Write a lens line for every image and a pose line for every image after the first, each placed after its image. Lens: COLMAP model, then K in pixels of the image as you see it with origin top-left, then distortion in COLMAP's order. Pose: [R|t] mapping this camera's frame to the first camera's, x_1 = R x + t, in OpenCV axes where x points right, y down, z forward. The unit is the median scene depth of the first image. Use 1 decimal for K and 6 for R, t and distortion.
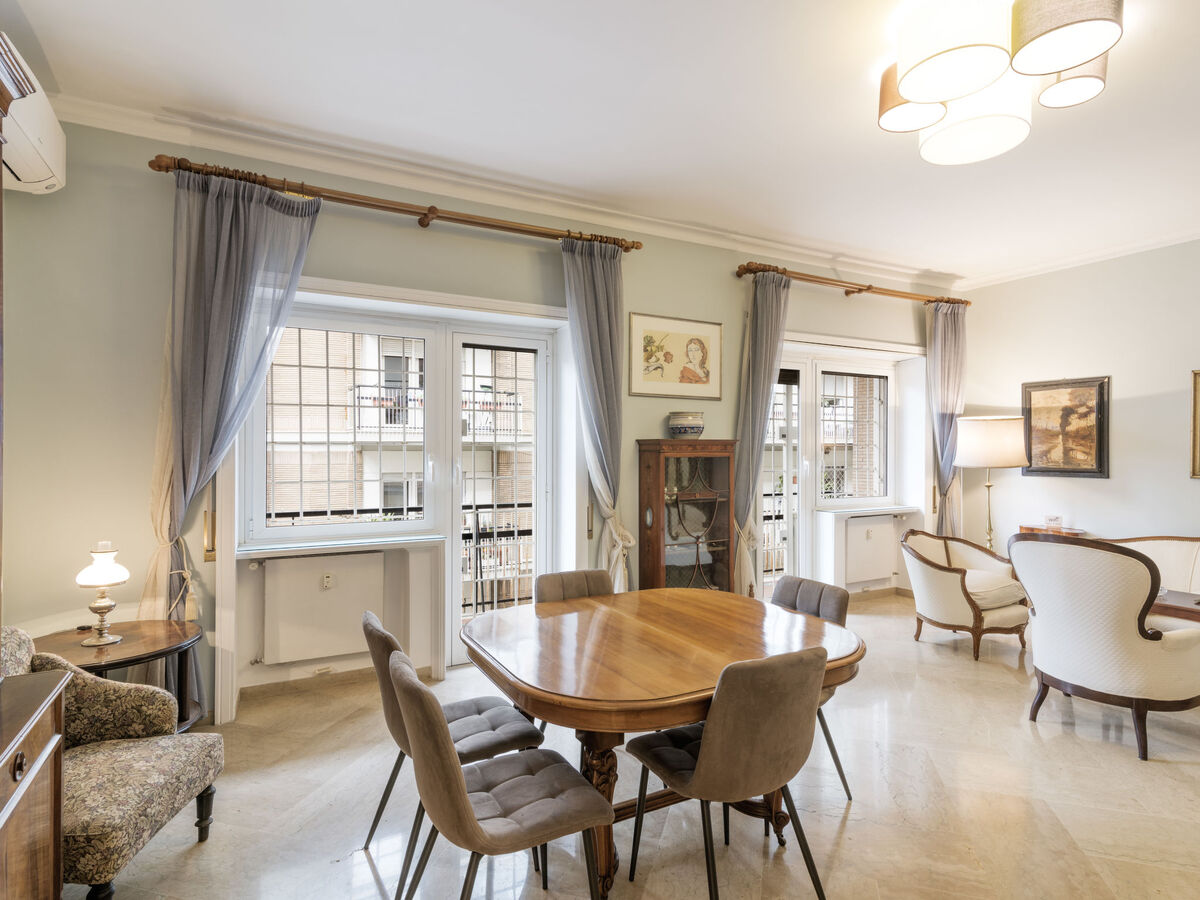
lens RADIAL K [[610.0, 0, 597.1], [0, 610.0, 452.9], [0, 0, 1]] dist [0.015735, -0.002249]
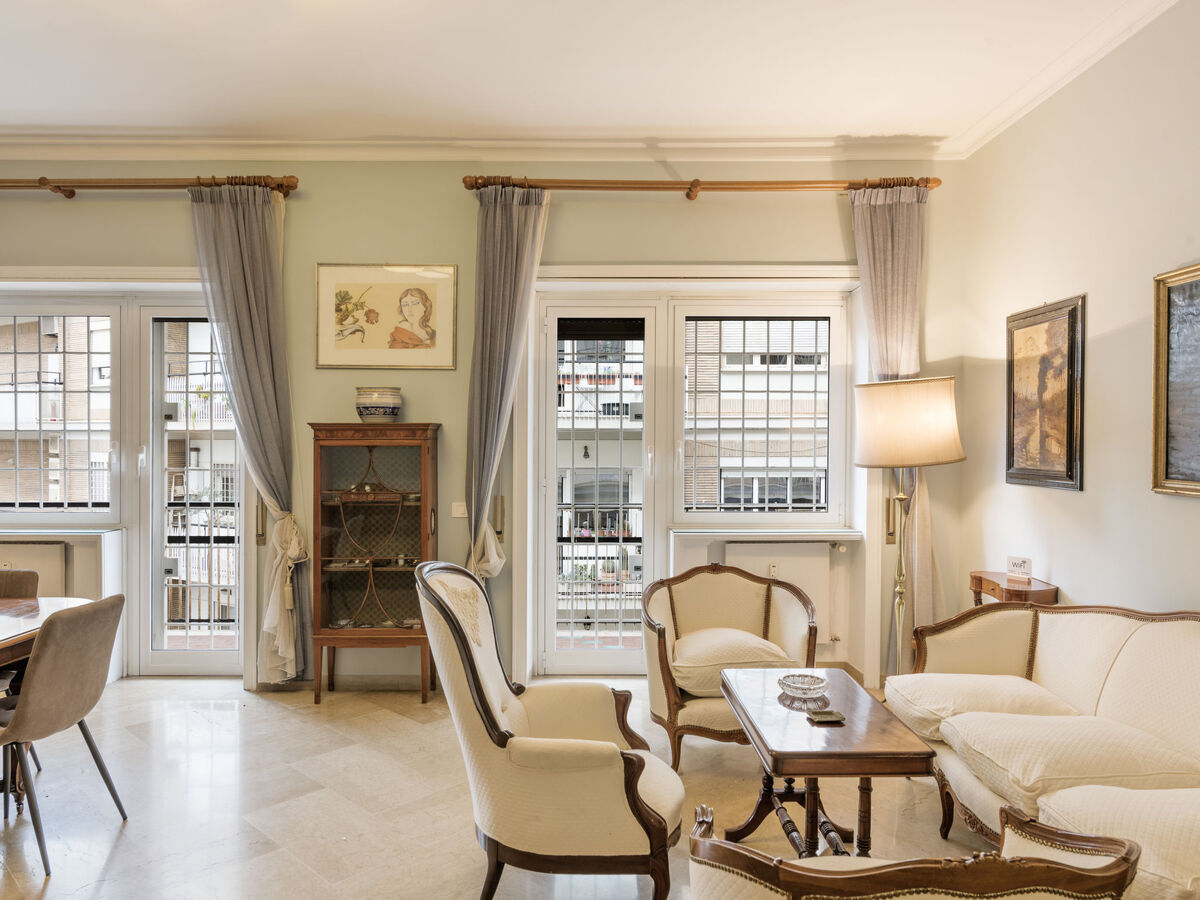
lens RADIAL K [[811.0, 0, 598.4], [0, 811.0, 451.7], [0, 0, 1]] dist [0.019485, -0.002282]
pose [[0.895548, 0.006605, -0.444915, 0.757048], [-0.001750, 0.999934, 0.011322, 0.001338], [0.444961, -0.009361, 0.895501, 0.191482]]
